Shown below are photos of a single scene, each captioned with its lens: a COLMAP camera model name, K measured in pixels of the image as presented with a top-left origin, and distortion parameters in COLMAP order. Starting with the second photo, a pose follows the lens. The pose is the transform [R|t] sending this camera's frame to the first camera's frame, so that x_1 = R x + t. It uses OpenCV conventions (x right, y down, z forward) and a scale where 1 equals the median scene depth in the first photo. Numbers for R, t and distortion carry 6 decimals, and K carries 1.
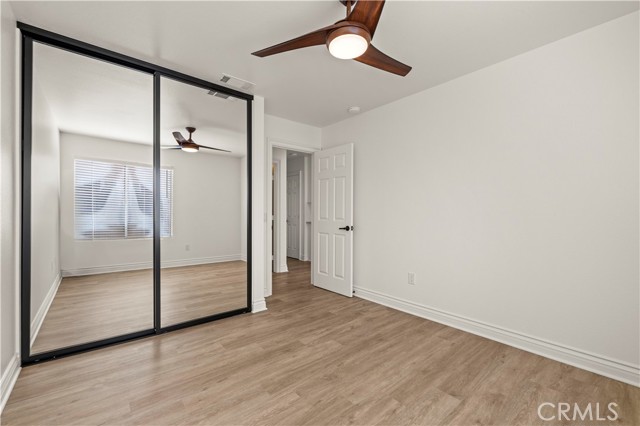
lens RADIAL K [[271.0, 0, 317.7], [0, 271.0, 216.6], [0, 0, 1]] dist [0.001204, 0.000988]
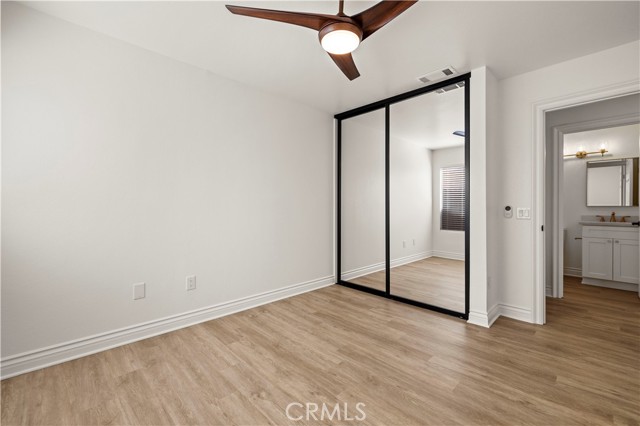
lens RADIAL K [[271.0, 0, 318.0], [0, 271.0, 217.1], [0, 0, 1]] dist [0.001204, 0.000988]
pose [[0.079641, 0.029092, -0.996399, 0.847424], [-0.015225, 0.999493, 0.027966, -0.001421], [0.996707, 0.012943, 0.080044, 0.640594]]
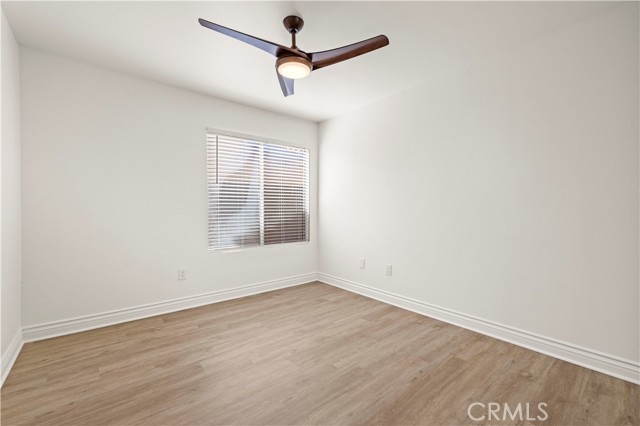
lens RADIAL K [[271.0, 0, 315.5], [0, 271.0, 212.3], [0, 0, 1]] dist [0.001204, 0.000988]
pose [[-0.999852, -0.007963, 0.015260, -0.003496], [-0.007672, 0.999790, 0.018997, -0.014679], [-0.015408, 0.018877, -0.999703, 1.705033]]
